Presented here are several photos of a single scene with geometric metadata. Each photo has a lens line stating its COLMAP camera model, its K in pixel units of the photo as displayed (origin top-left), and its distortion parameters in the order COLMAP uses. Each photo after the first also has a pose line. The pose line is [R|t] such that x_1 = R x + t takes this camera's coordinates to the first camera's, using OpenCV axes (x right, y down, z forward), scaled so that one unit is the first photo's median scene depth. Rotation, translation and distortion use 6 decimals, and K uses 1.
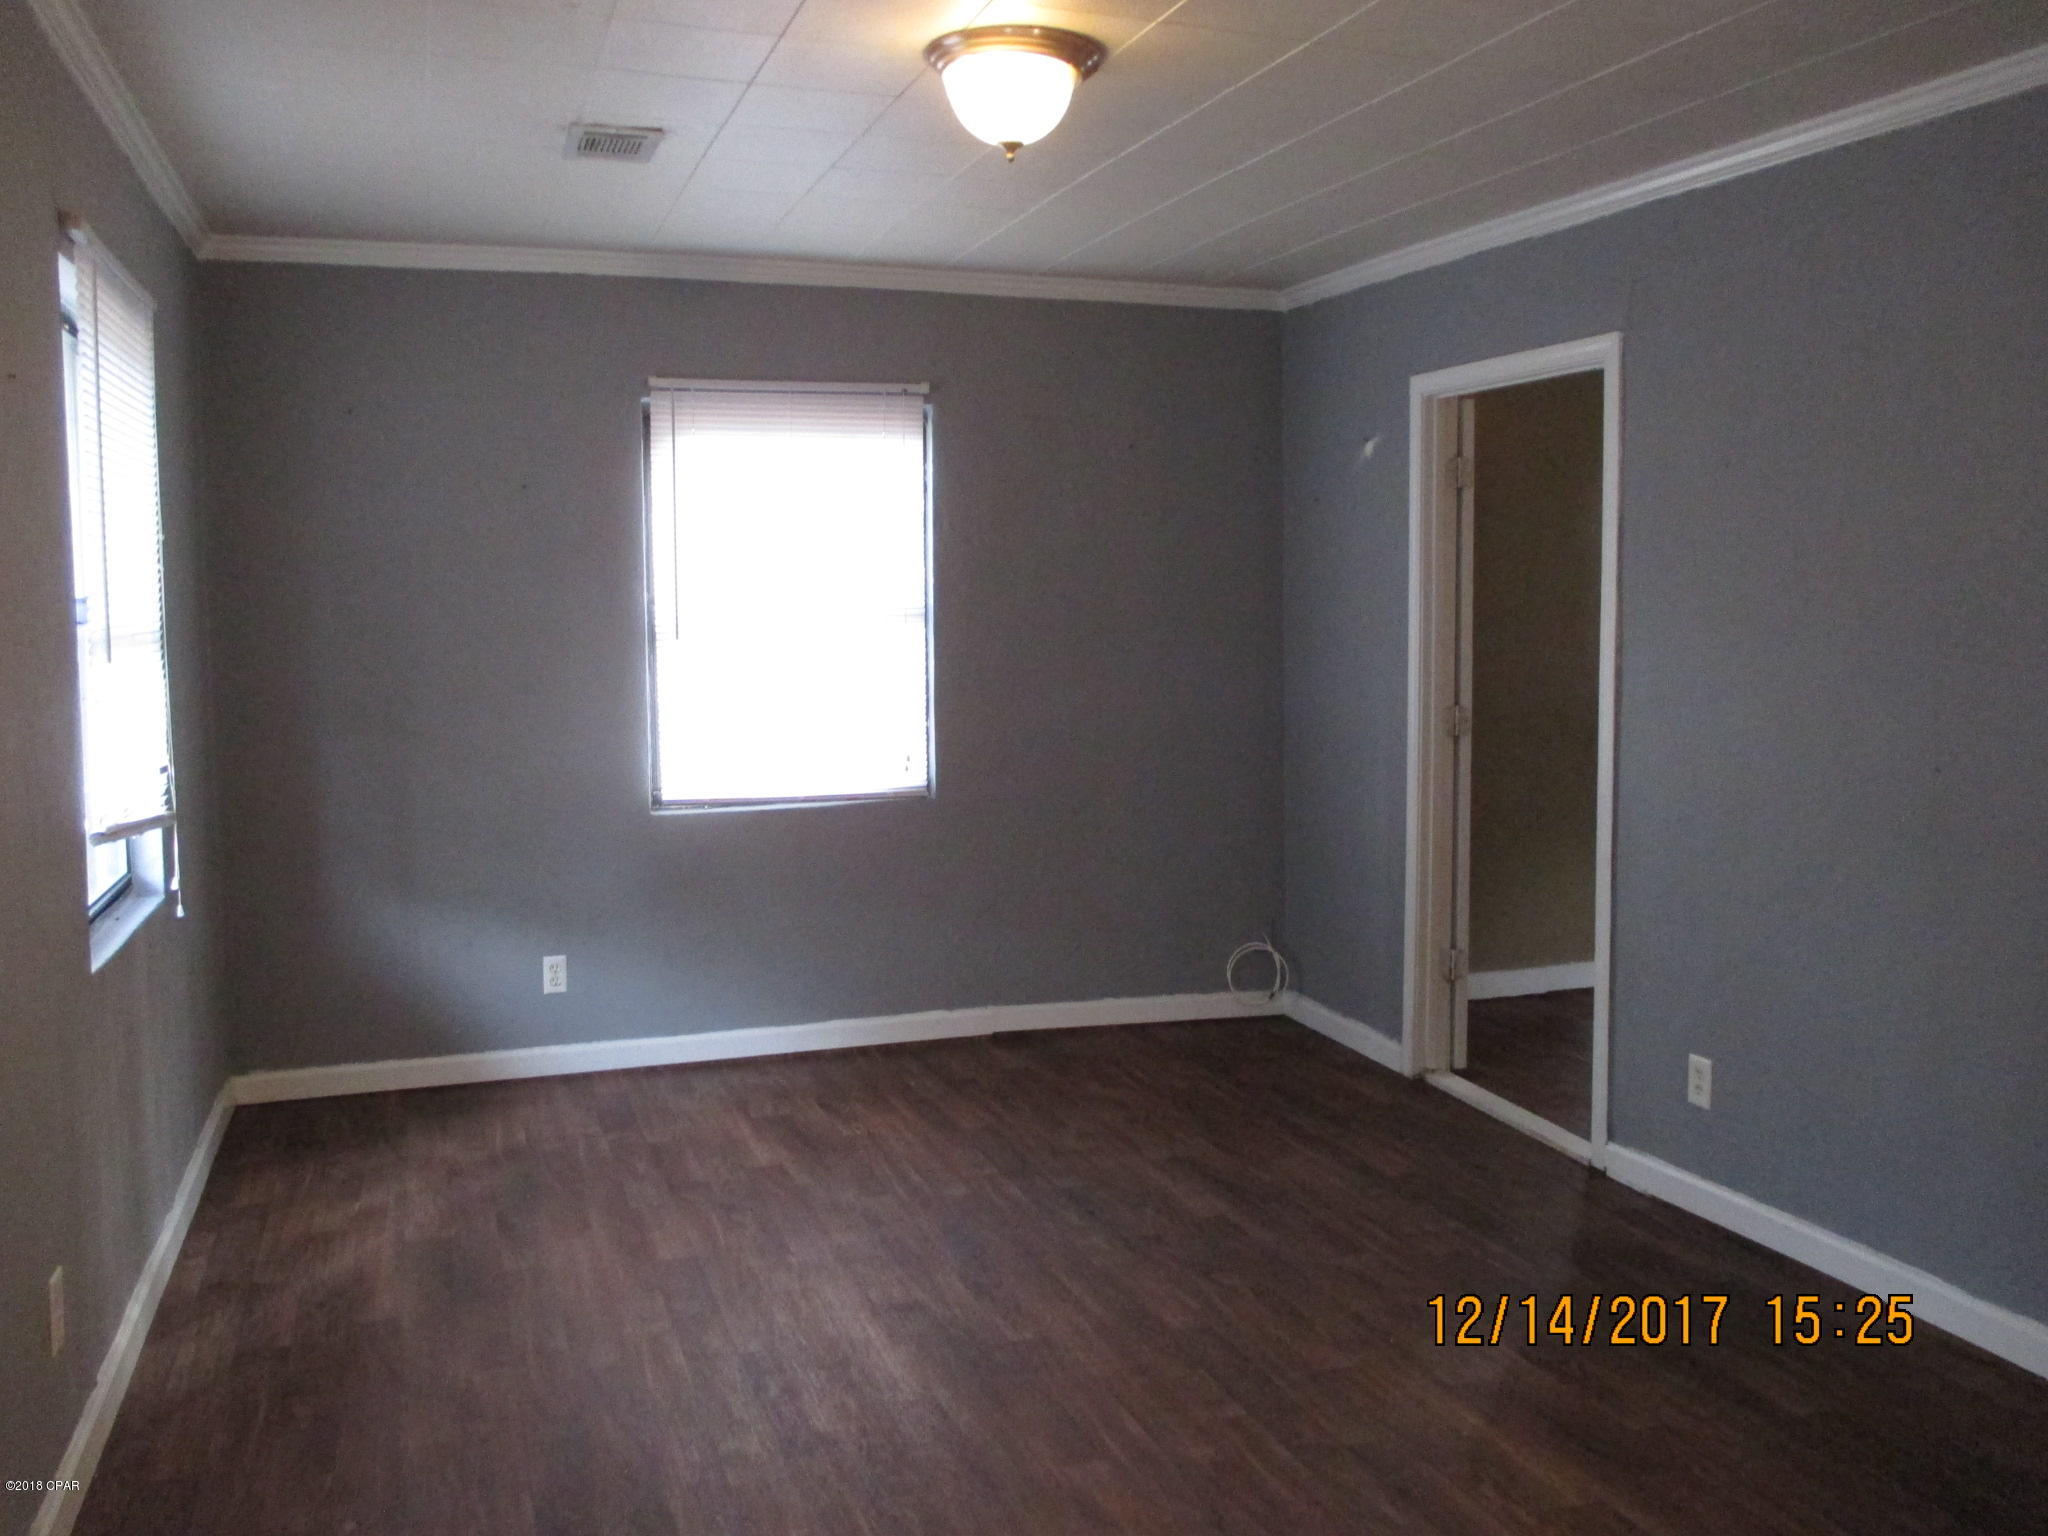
lens RADIAL K [[1726.7, 0, 1025.2], [0, 1726.7, 758.4], [0, 0, 1]] dist [-0.022420, 0.006499]
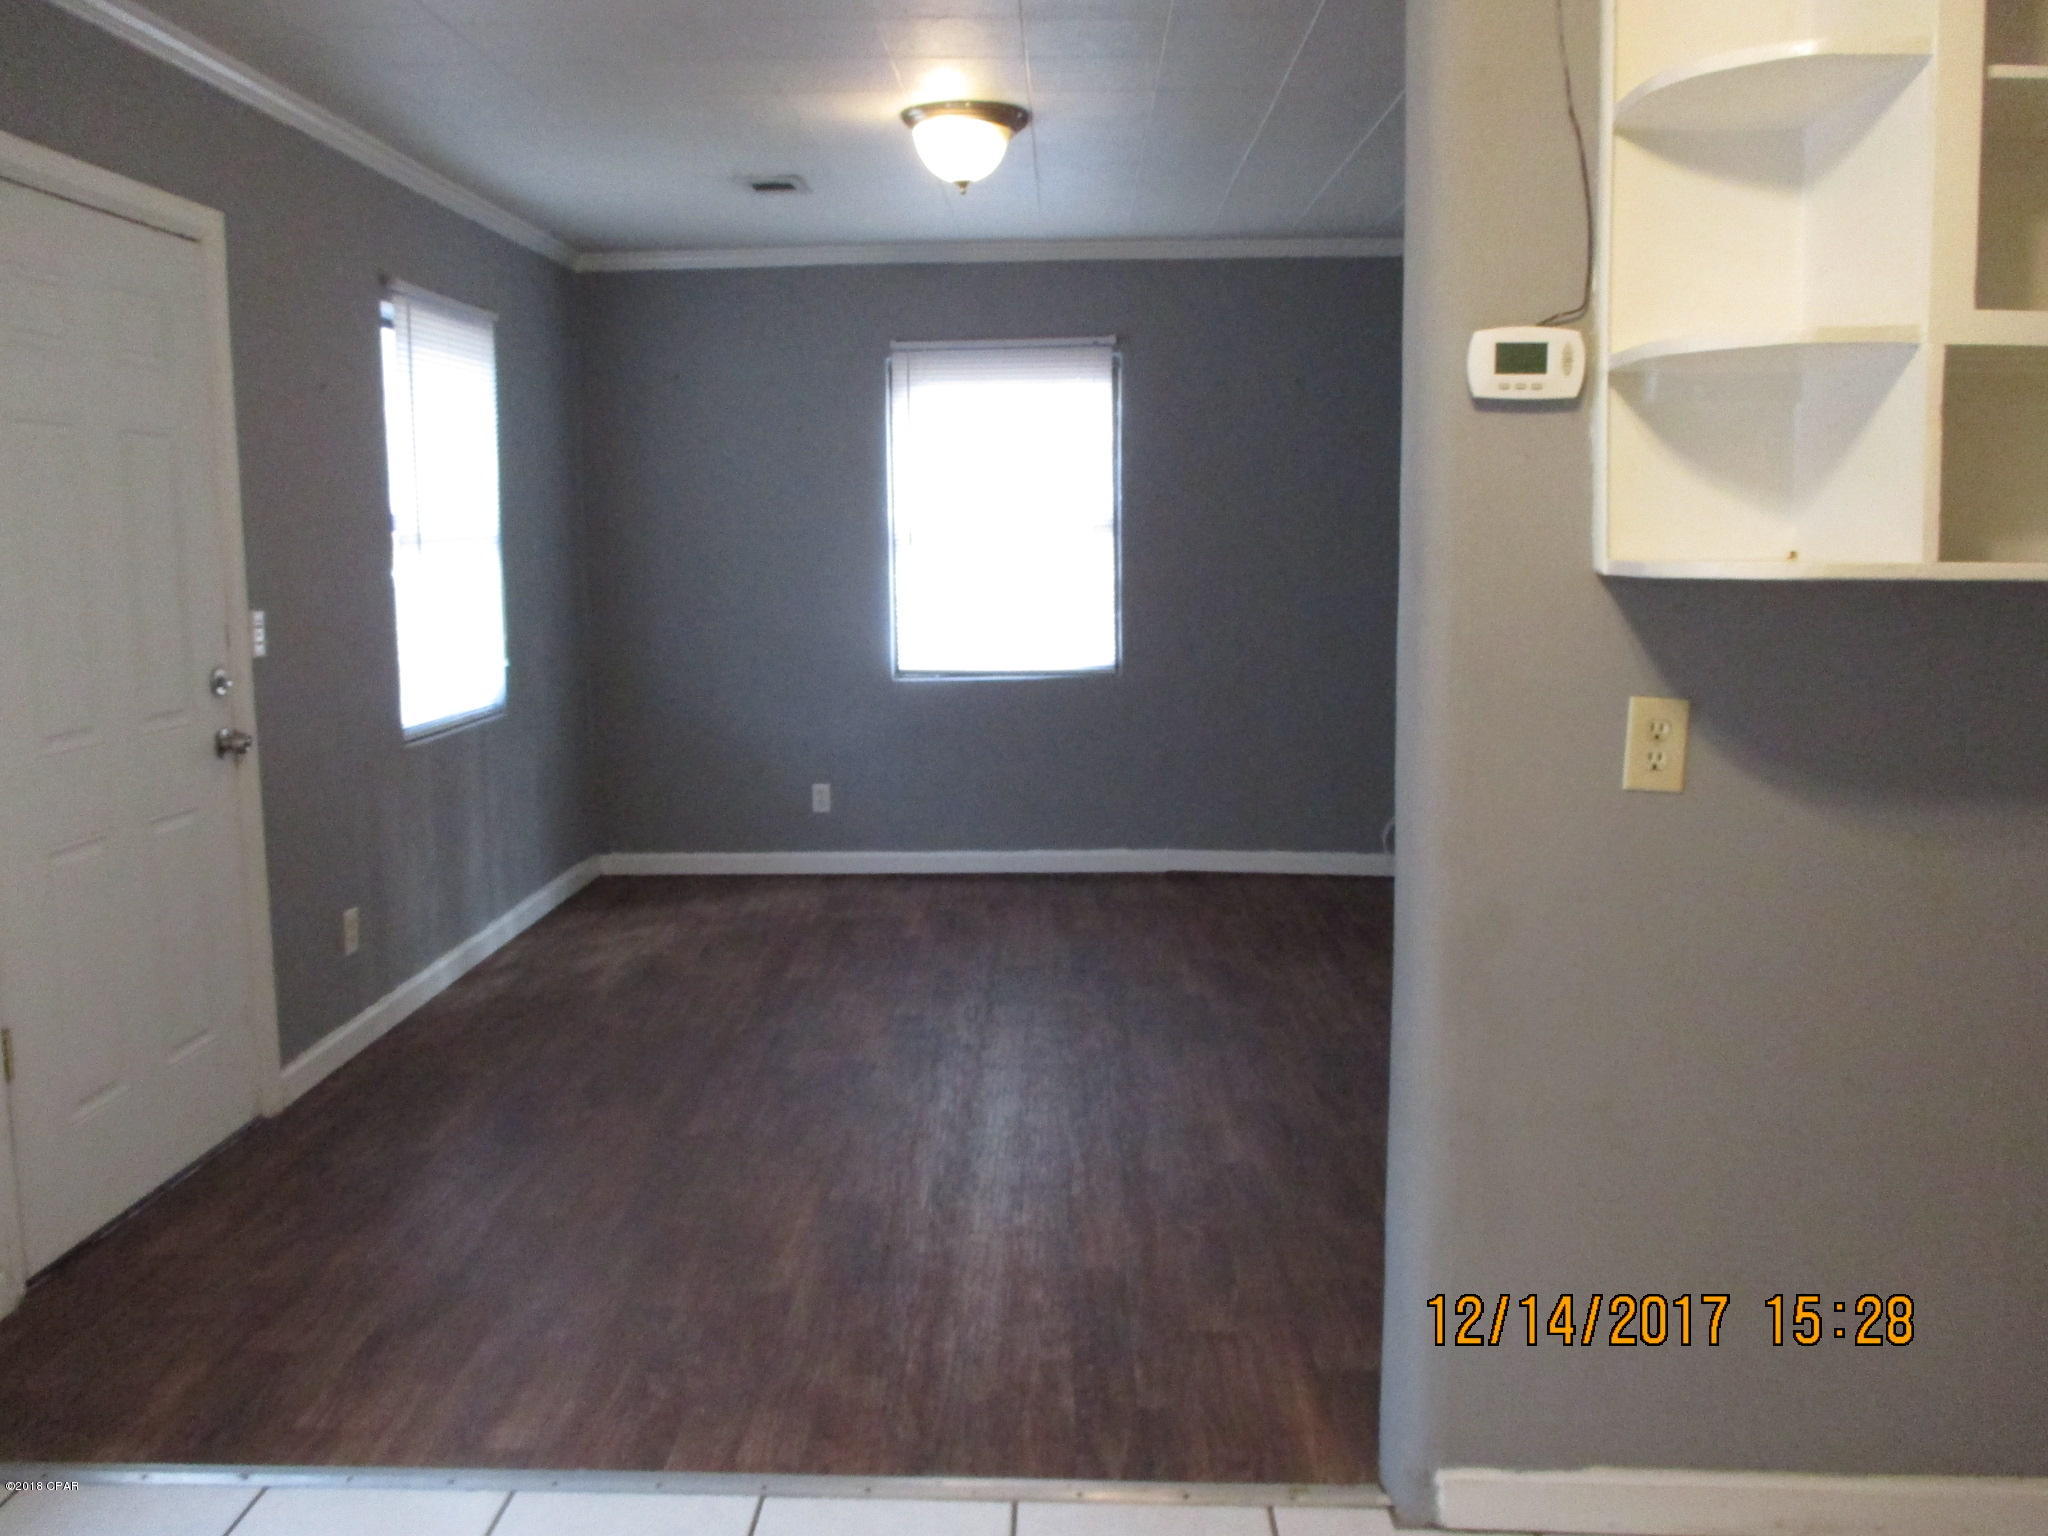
lens RADIAL K [[1726.7, 0, 1026.0], [0, 1726.7, 765.9], [0, 0, 1]] dist [-0.022420, 0.006499]
pose [[0.933967, 0.046744, -0.354289, 0.348309], [-0.028042, 0.997938, 0.057741, 0.019444], [0.356257, -0.043993, 0.933352, -0.187257]]
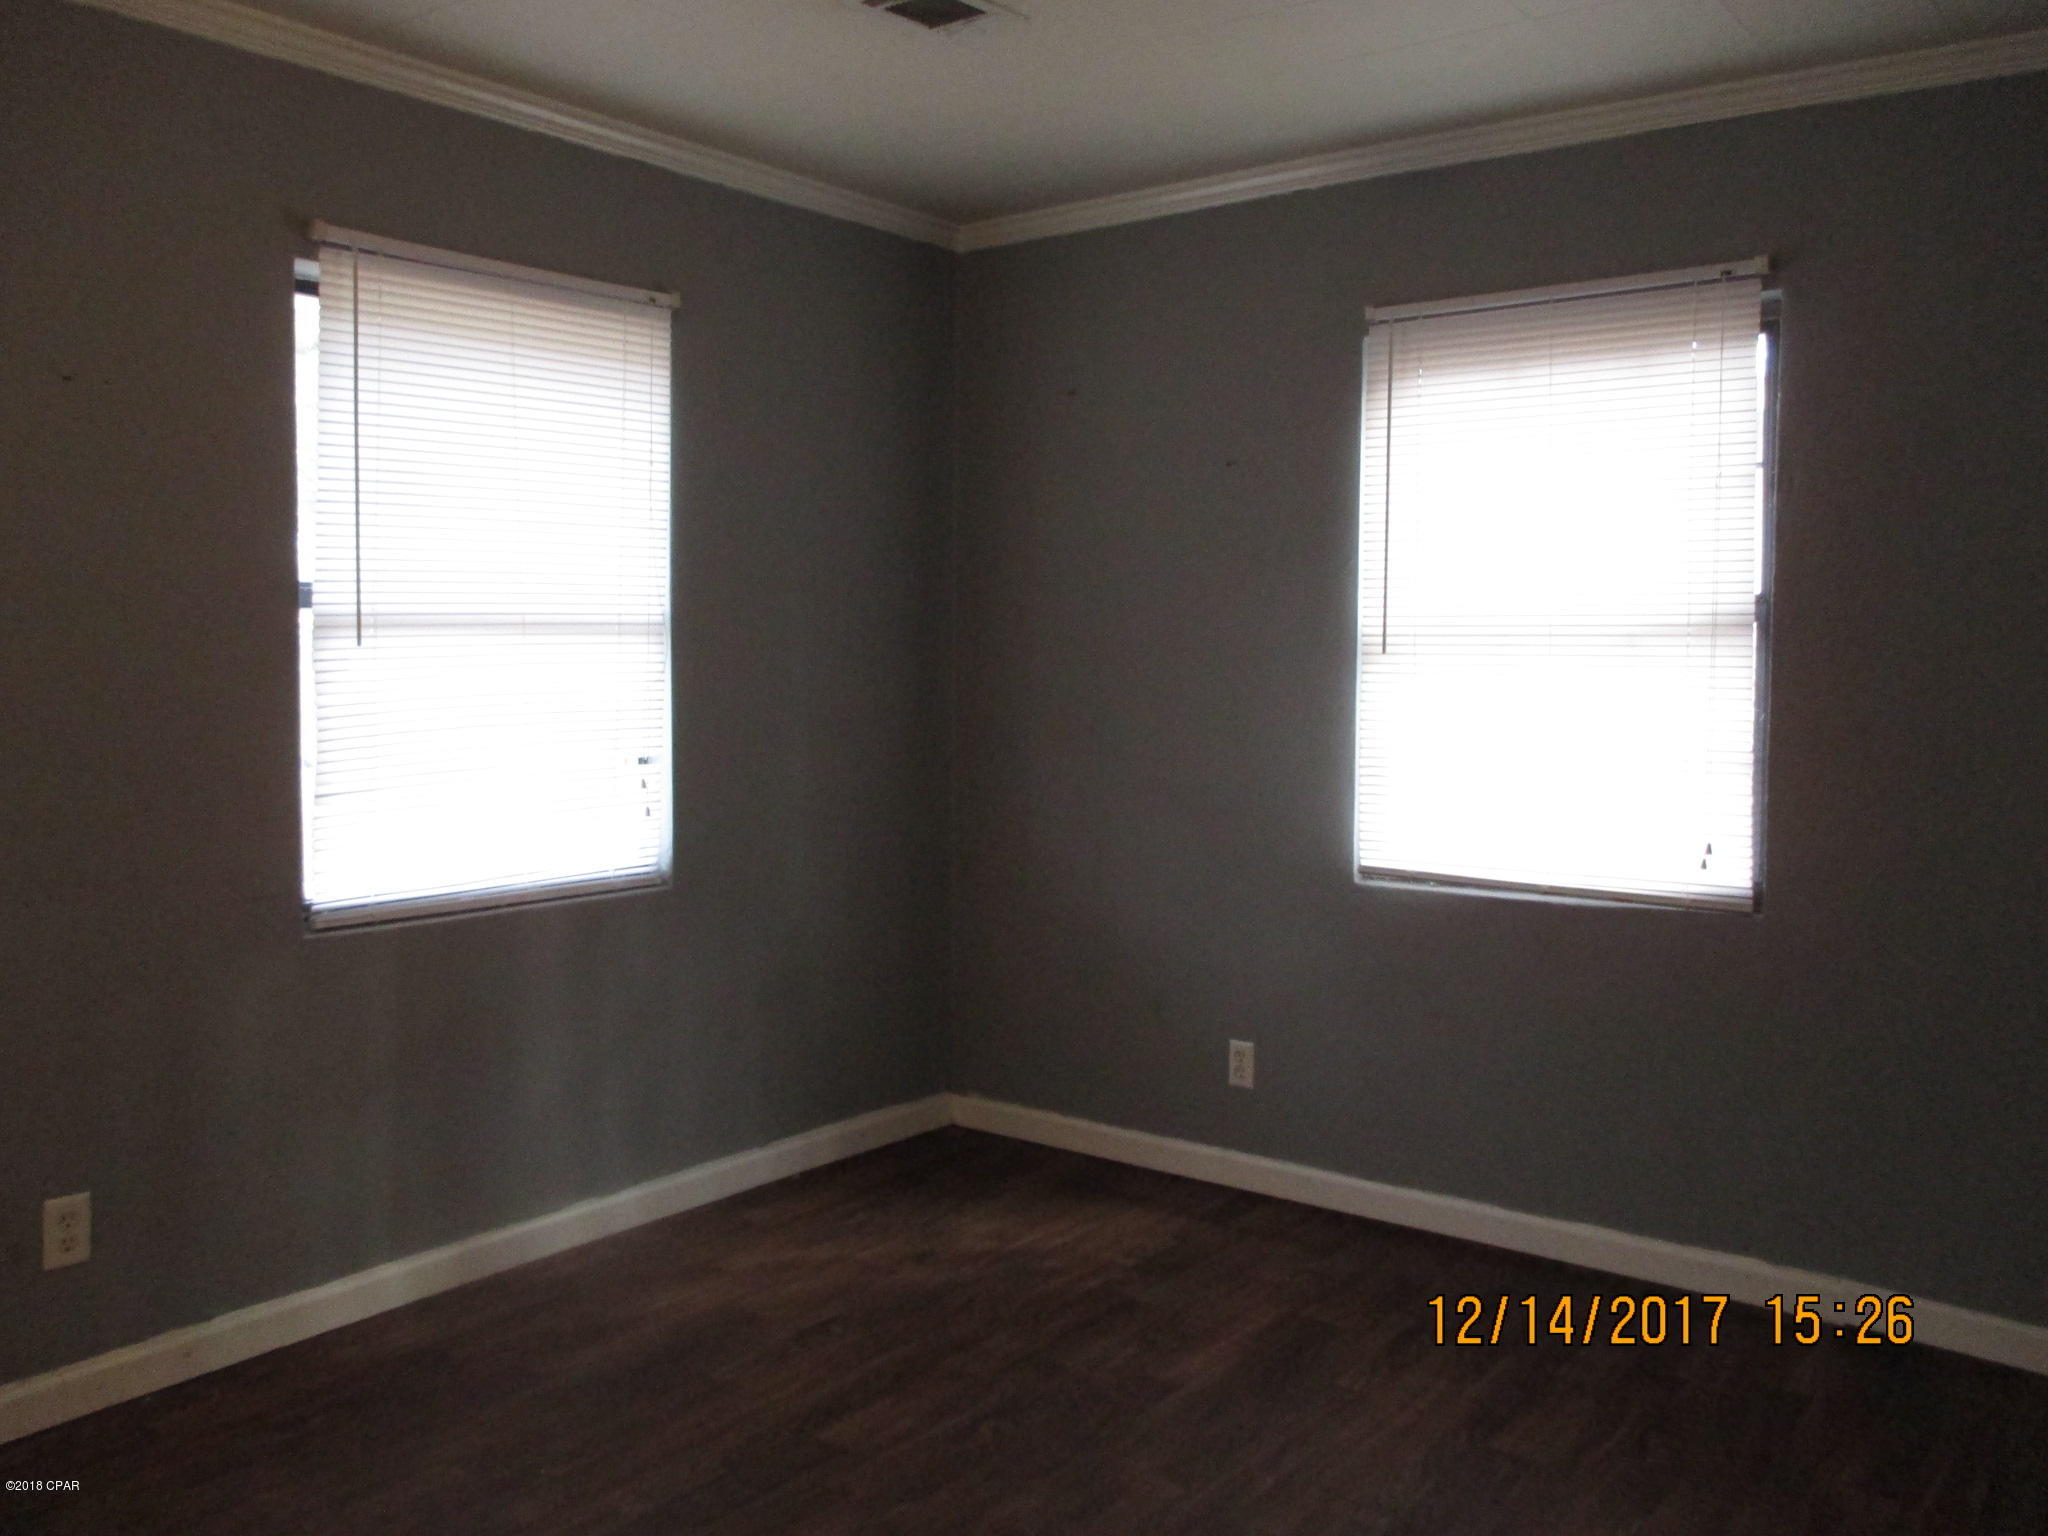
lens RADIAL K [[1726.7, 0, 1035.8], [0, 1726.7, 753.0], [0, 0, 1]] dist [-0.022420, 0.006499]
pose [[0.552219, 0.065654, -0.831110, 0.342537], [-0.085880, 0.996071, 0.021624, -0.029786], [0.829264, 0.059434, 0.555688, 0.464514]]
